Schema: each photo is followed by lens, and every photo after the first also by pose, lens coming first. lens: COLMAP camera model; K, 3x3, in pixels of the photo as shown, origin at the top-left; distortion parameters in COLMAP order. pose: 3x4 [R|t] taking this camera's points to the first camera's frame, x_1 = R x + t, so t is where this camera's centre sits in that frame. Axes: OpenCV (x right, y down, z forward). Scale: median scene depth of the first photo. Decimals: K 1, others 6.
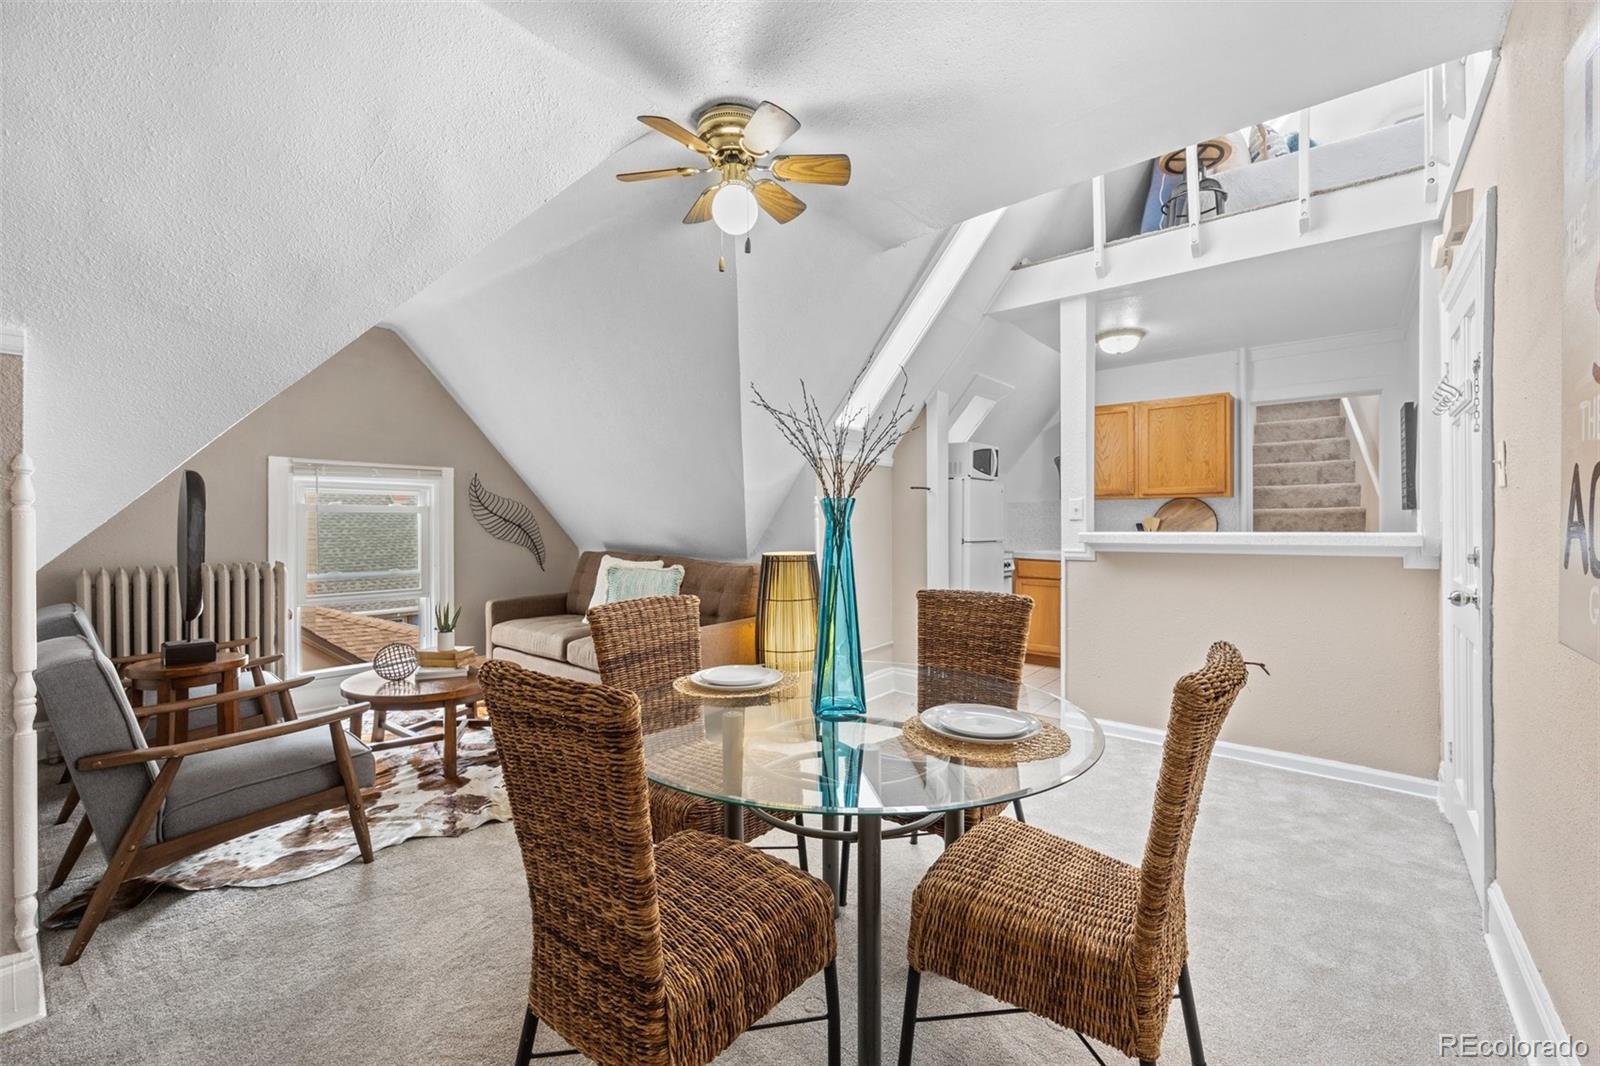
lens RADIAL K [[656.7, 0, 798.8], [0, 656.7, 528.3], [0, 0, 1]] dist [0.002749, 0.000315]
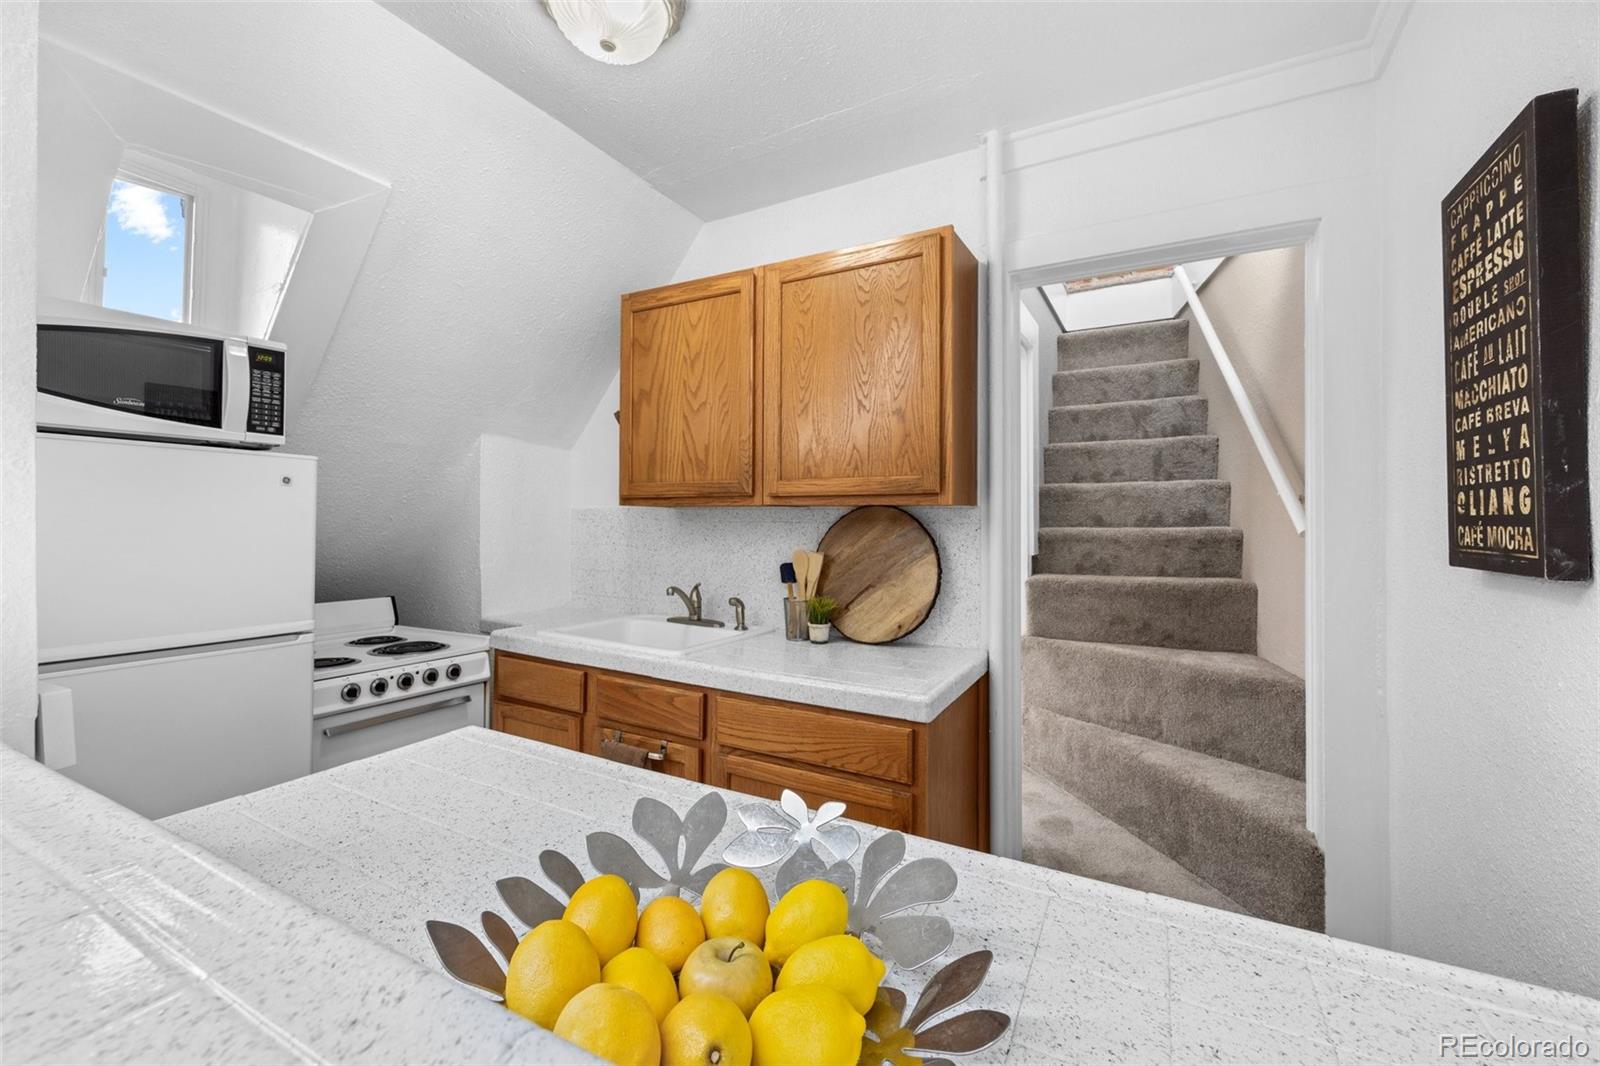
lens RADIAL K [[656.7, 0, 800.6], [0, 656.7, 523.0], [0, 0, 1]] dist [0.002749, 0.000315]
pose [[0.982505, 0.004753, 0.186174, 0.419862], [-0.003669, 0.999974, -0.006169, -0.029763], [-0.186199, 0.005378, 0.982497, 0.545301]]
